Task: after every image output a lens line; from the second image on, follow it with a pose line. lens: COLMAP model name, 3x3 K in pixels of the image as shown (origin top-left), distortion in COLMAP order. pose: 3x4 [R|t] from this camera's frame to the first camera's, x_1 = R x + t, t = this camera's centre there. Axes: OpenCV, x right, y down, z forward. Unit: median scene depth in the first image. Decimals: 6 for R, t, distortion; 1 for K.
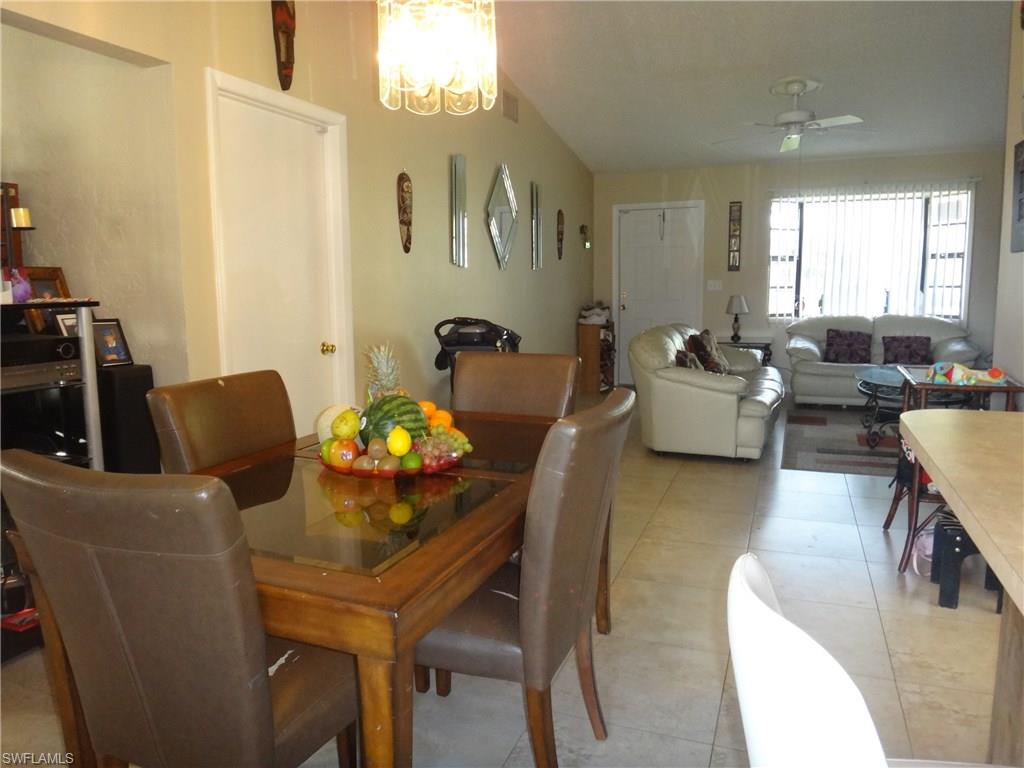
lens RADIAL K [[709.8, 0, 512.0], [0, 709.8, 384.0], [0, 0, 1]] dist [-0.039383, -0.002556]
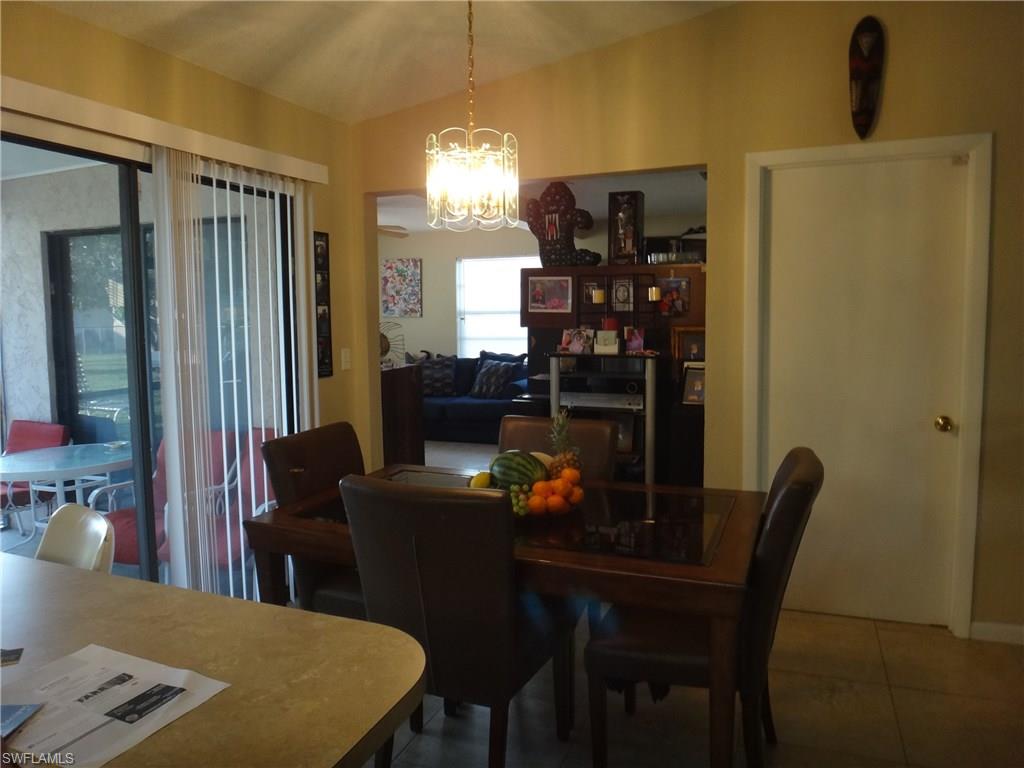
lens RADIAL K [[709.8, 0, 512.0], [0, 709.8, 384.0], [0, 0, 1]] dist [-0.039383, -0.002556]
pose [[0.001705, 0.094903, -0.995485, 0.640667], [-0.137610, 0.986038, 0.093767, -0.124245], [0.990485, 0.136829, 0.014741, 0.581933]]
